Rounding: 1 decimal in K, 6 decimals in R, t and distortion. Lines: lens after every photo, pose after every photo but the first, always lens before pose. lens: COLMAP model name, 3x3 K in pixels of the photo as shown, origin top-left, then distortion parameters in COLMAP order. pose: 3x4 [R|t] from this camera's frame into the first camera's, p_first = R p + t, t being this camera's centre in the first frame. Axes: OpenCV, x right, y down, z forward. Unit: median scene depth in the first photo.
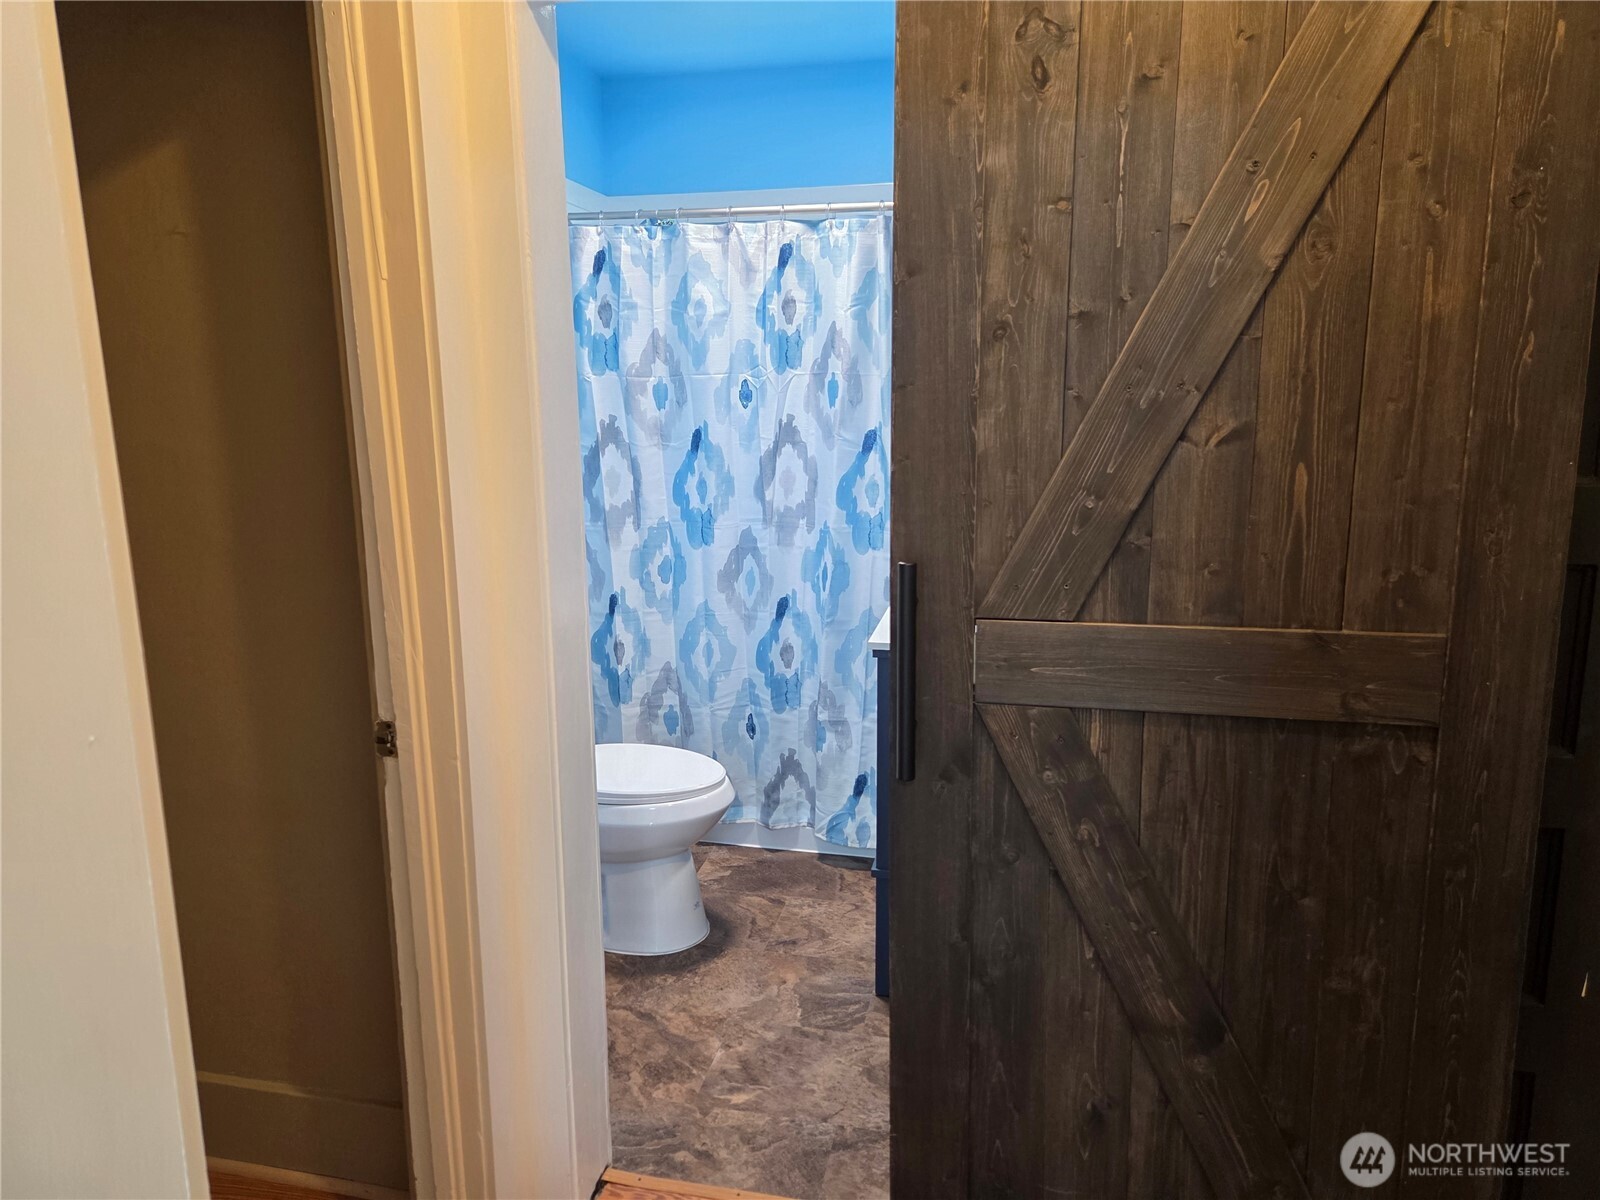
lens RADIAL K [[1080.2, 0, 797.3], [0, 1080.2, 594.7], [0, 0, 1]] dist [0.073416, -0.049807]
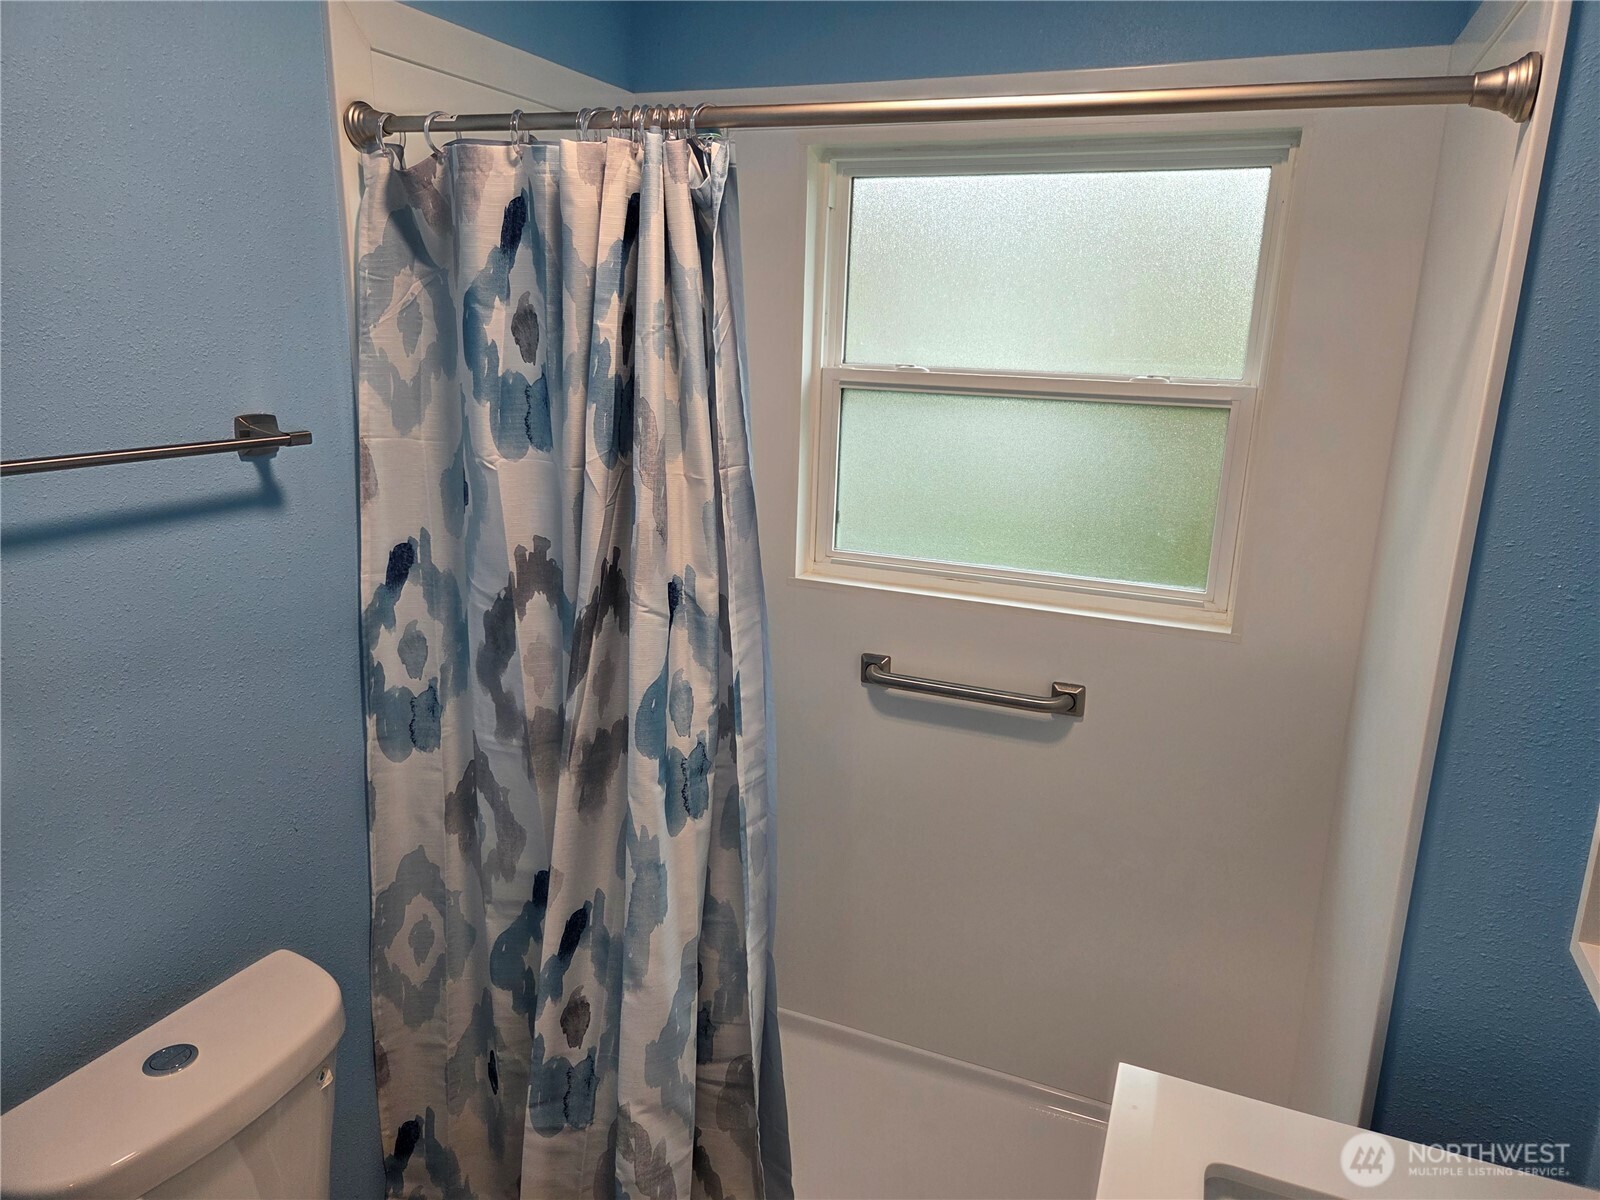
lens RADIAL K [[1080.2, 0, 800.2], [0, 1080.2, 595.1], [0, 0, 1]] dist [0.073416, -0.049807]
pose [[0.984845, 0.076306, -0.155751, 0.025781], [-0.066412, 0.995488, 0.067773, -0.184682], [0.160220, -0.056402, 0.985469, 0.543495]]
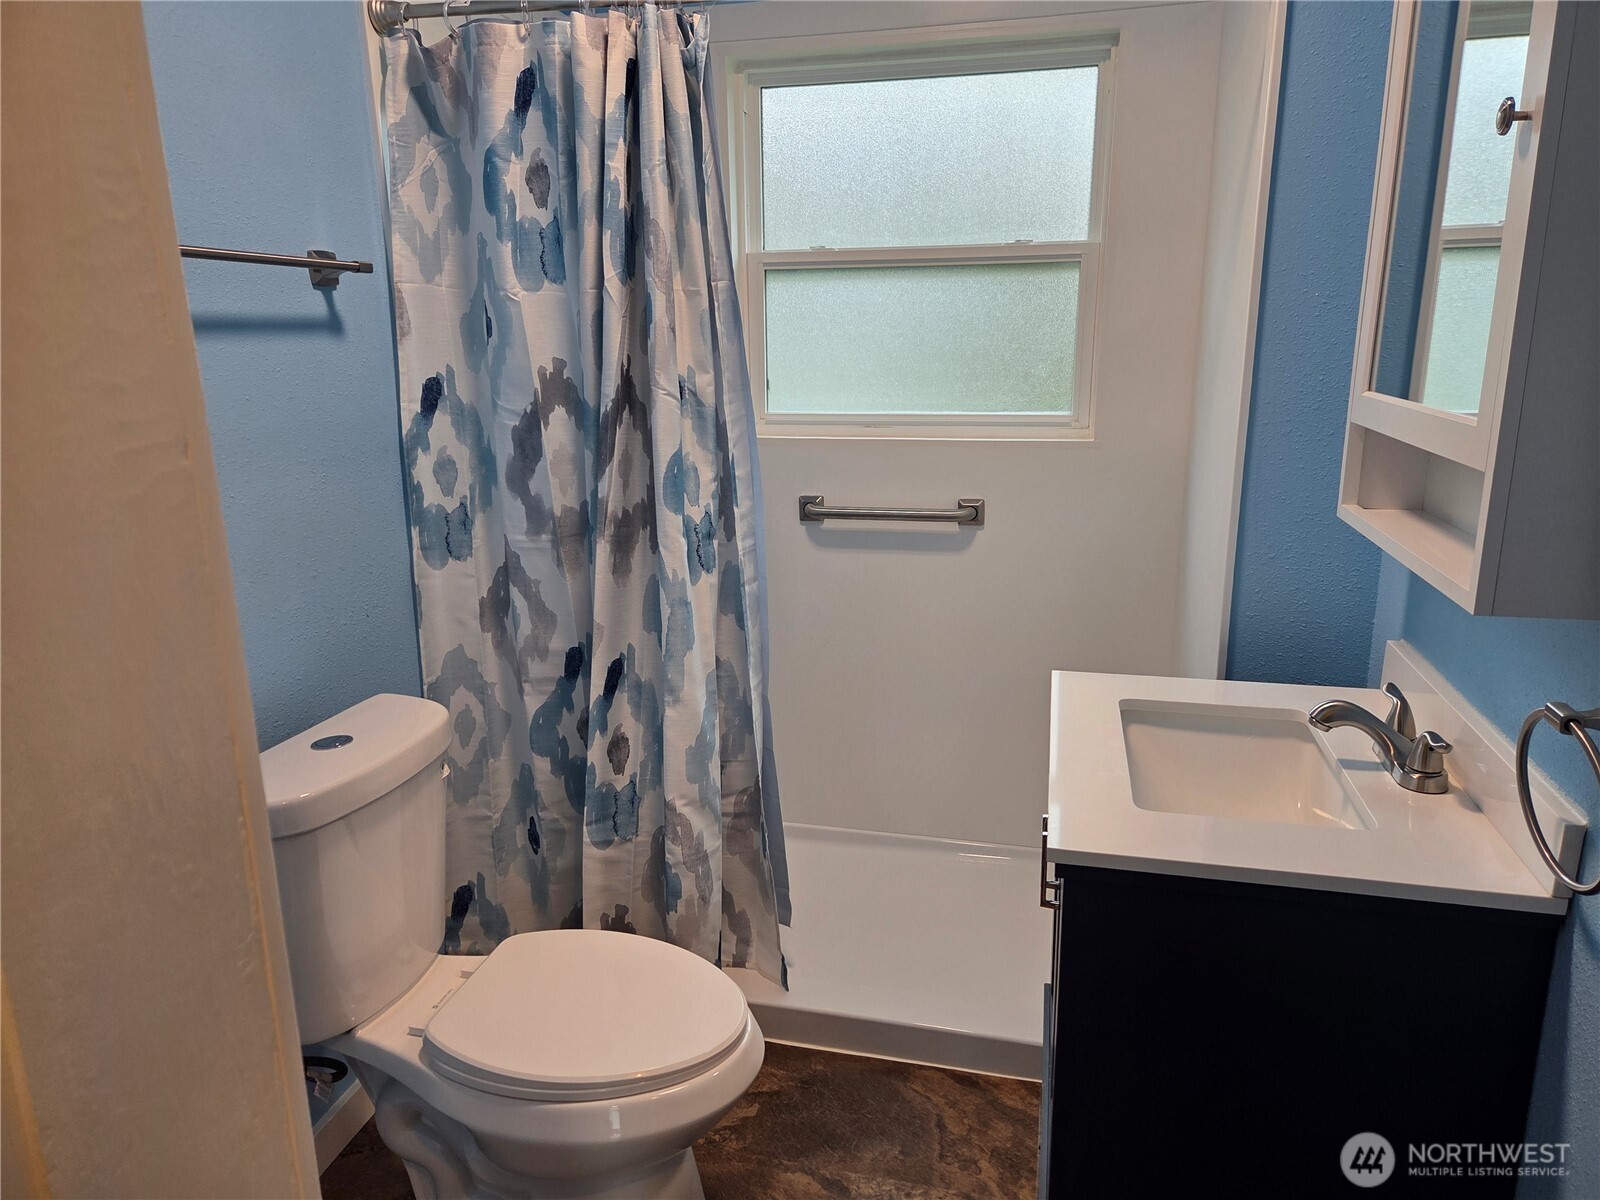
lens RADIAL K [[1080.2, 0, 807.0], [0, 1080.2, 614.8], [0, 0, 1]] dist [0.073416, -0.049807]
pose [[0.999939, -0.001788, -0.010913, -0.026275], [0.002510, 0.997785, 0.066473, -0.065478], [0.010770, -0.066496, 0.997729, 0.400242]]
